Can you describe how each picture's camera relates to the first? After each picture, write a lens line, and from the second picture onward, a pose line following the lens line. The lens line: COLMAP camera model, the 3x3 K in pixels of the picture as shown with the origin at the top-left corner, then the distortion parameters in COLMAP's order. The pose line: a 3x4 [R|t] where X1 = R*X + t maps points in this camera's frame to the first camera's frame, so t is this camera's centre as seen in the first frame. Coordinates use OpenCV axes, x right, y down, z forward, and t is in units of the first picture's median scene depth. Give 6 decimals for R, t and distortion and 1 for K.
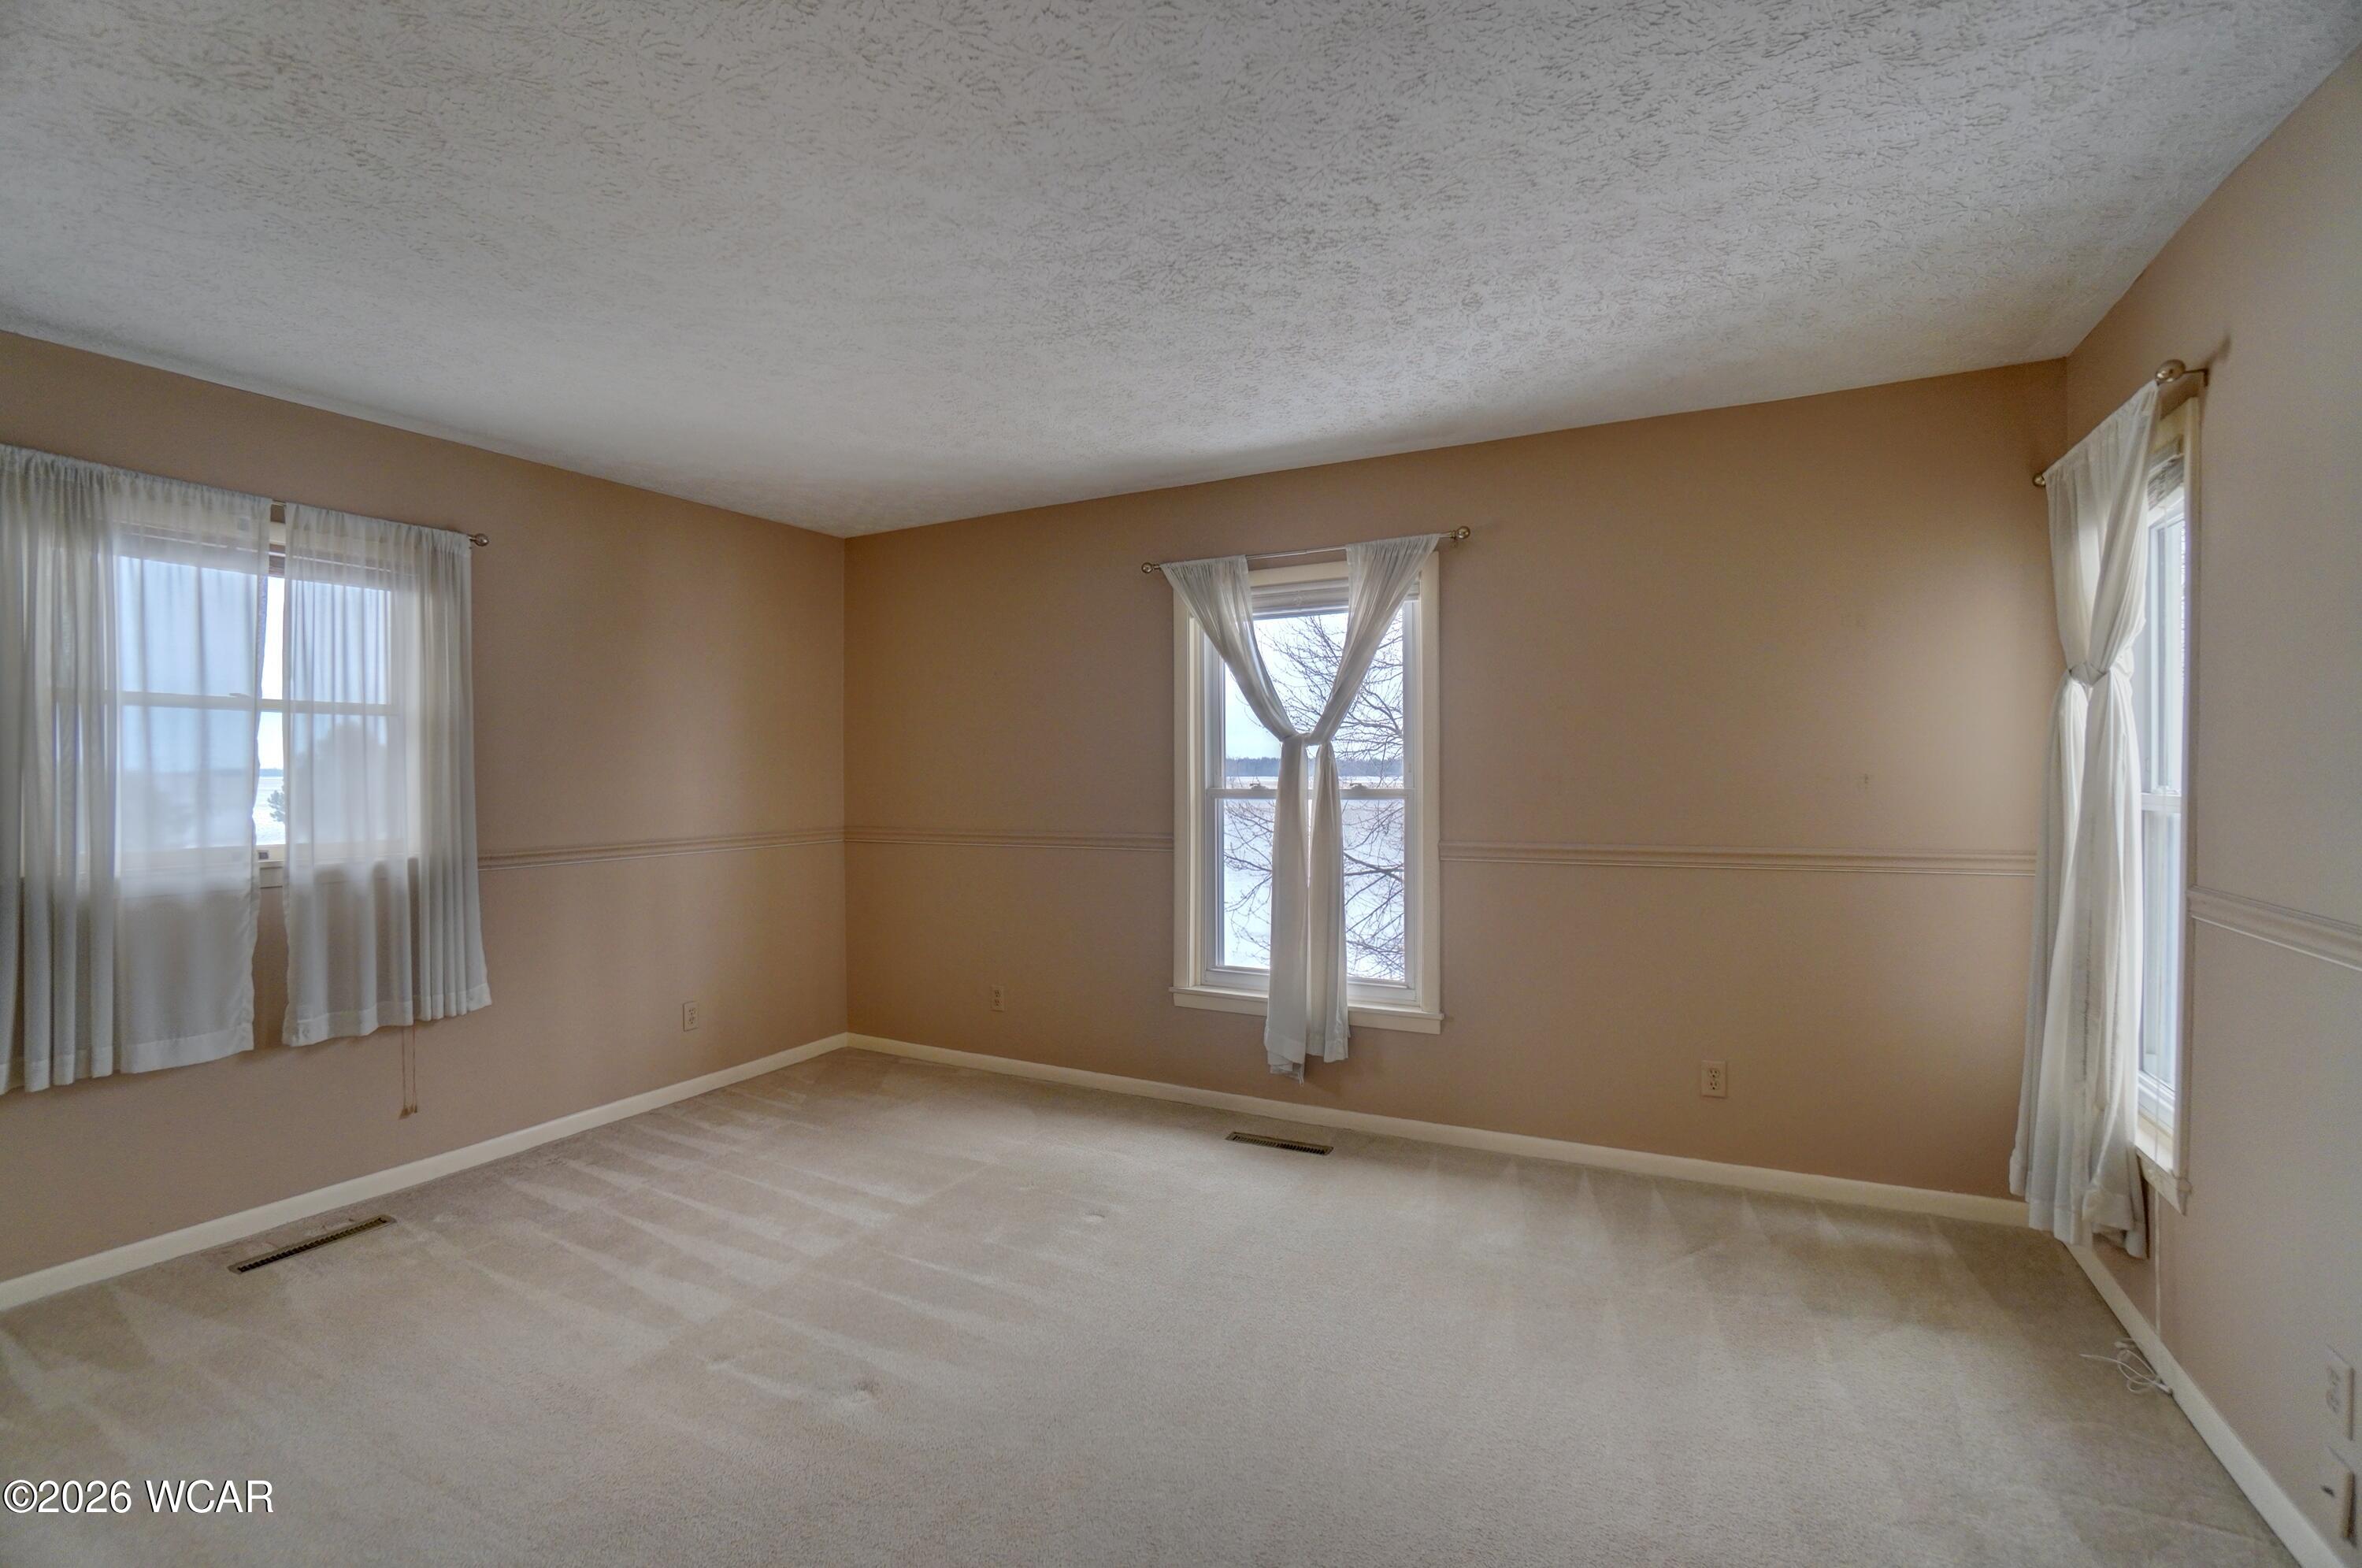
lens RADIAL K [[1043.7, 0, 1161.7], [0, 1043.7, 779.5], [0, 0, 1]] dist [-0.057646, 0.019547]
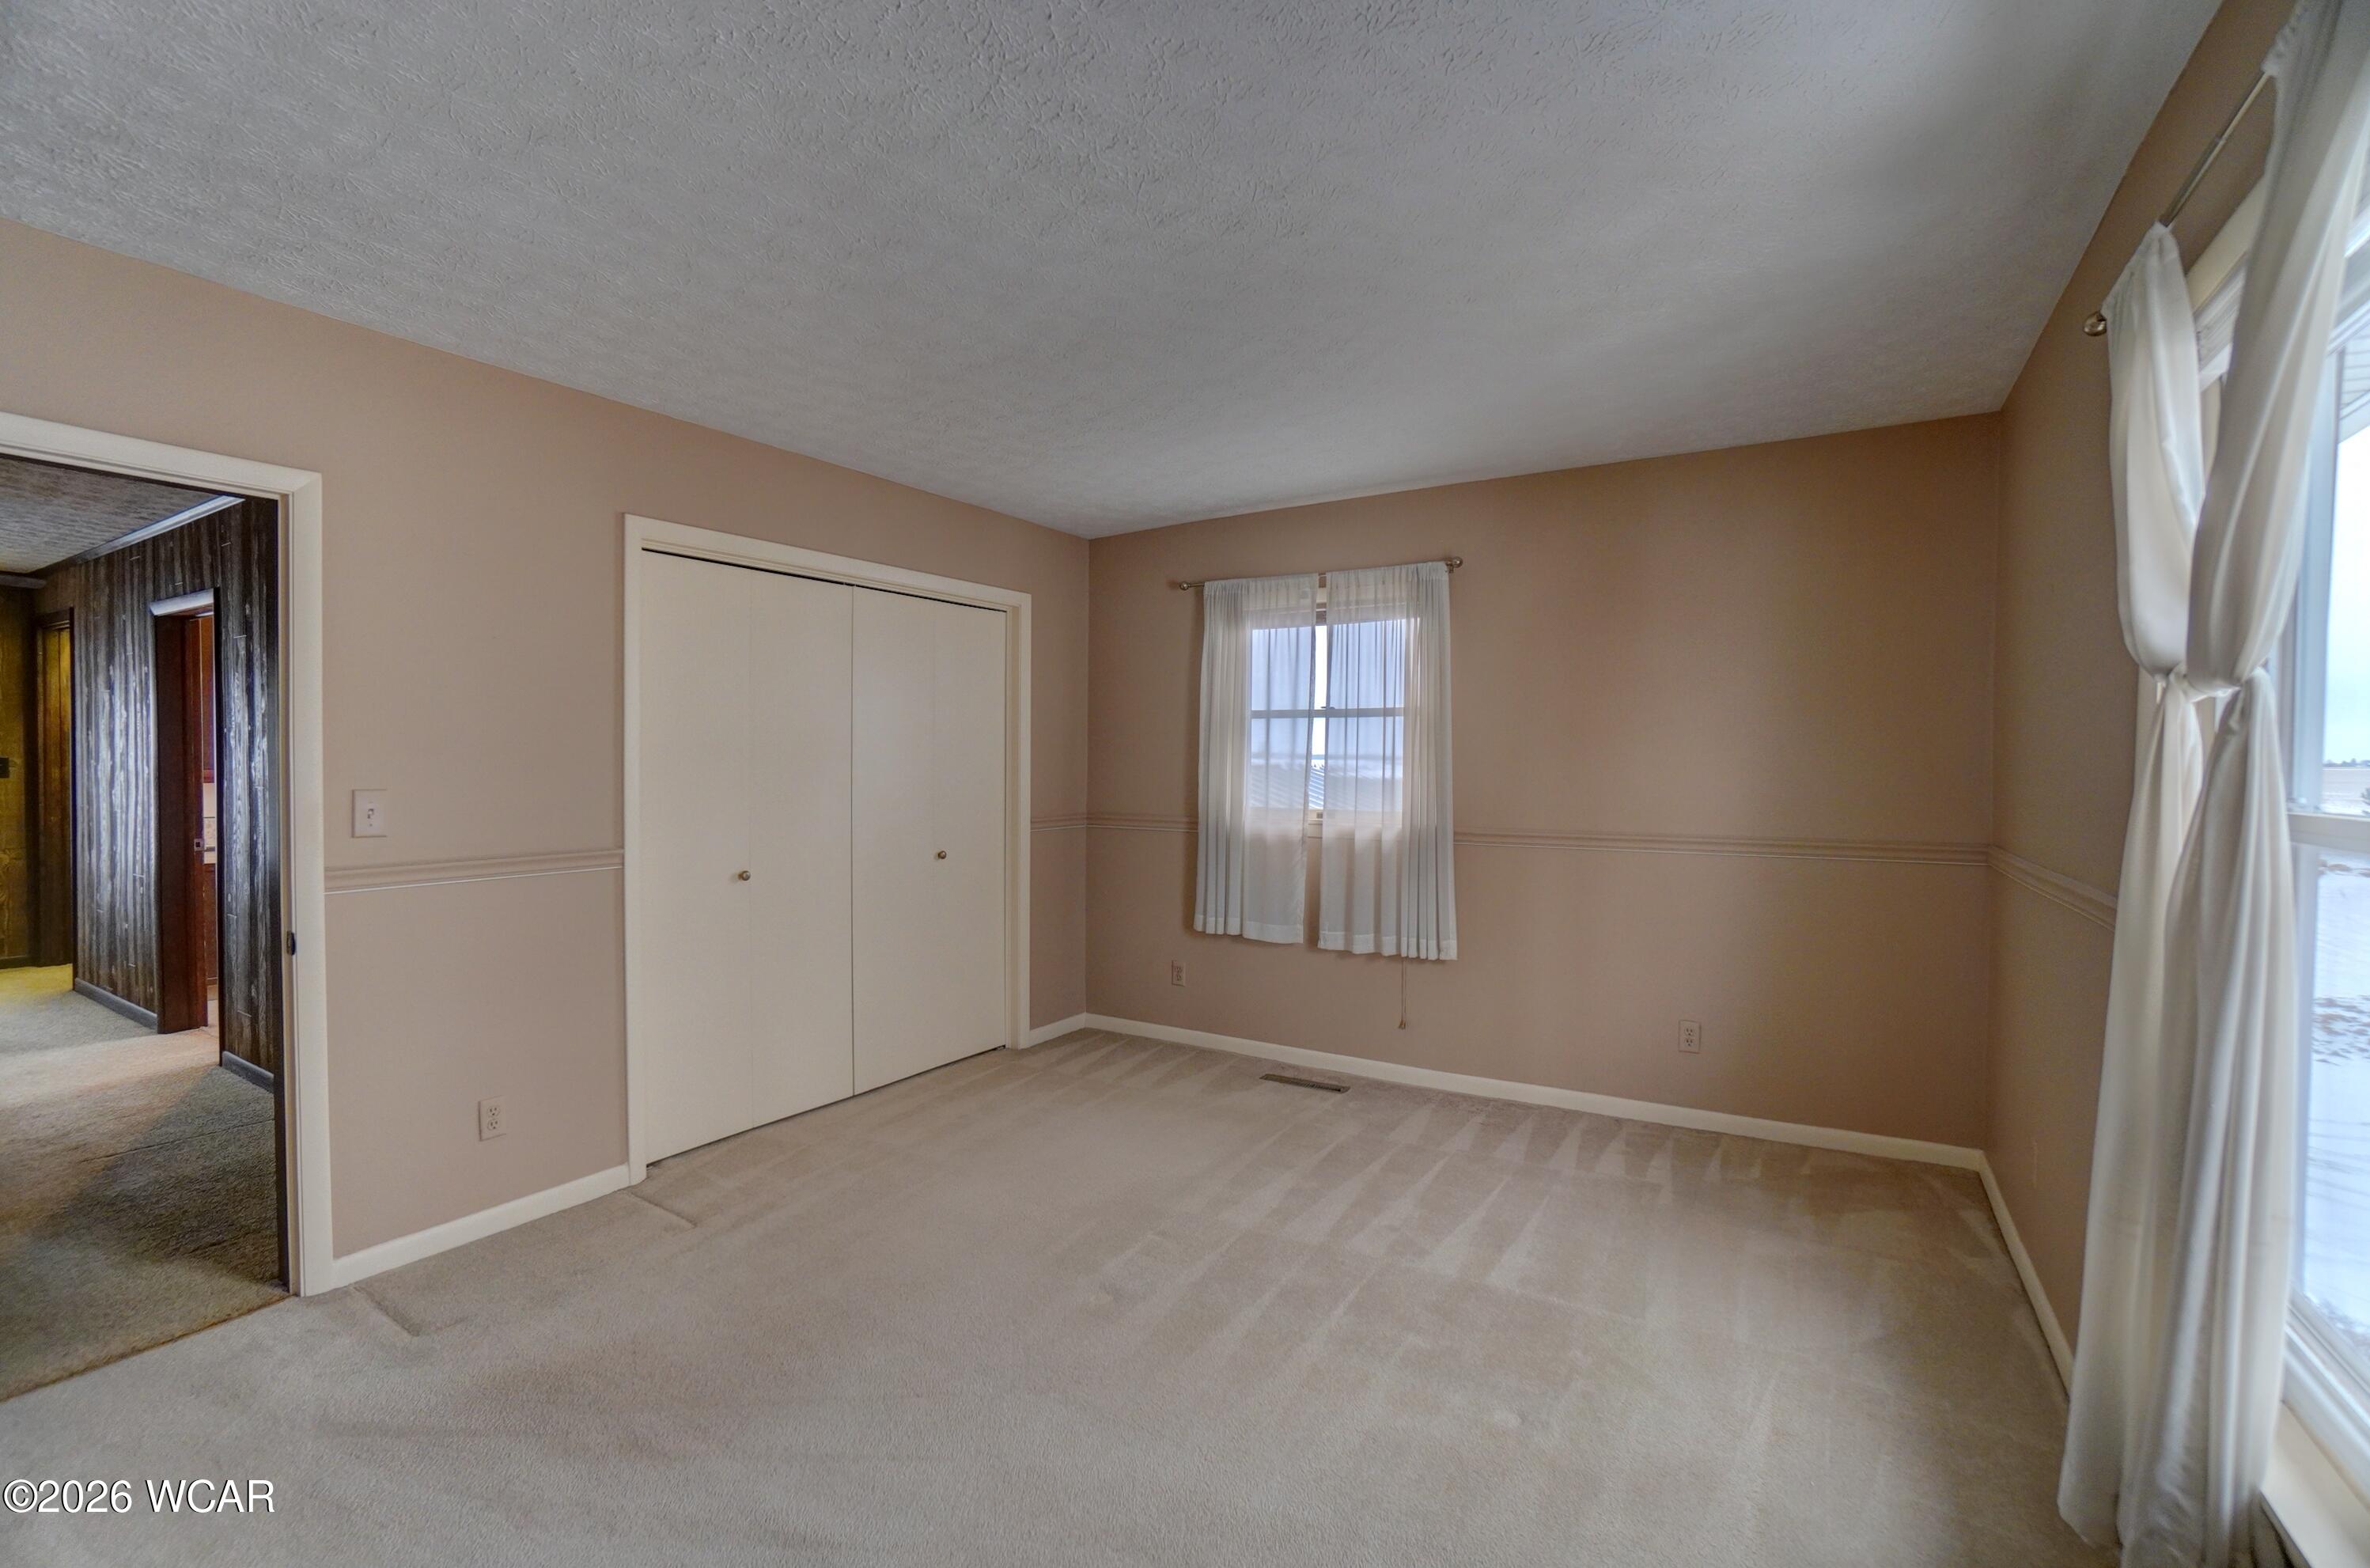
lens RADIAL K [[1047.3, 0, 1164.5], [0, 1047.3, 785.1], [0, 0, 1]] dist [-0.057646, 0.019547]
pose [[-0.059844, 0.025013, -0.997894, 0.594983], [-0.014675, 0.999556, 0.025935, -0.005132], [0.998100, 0.016196, -0.059450, 0.791898]]
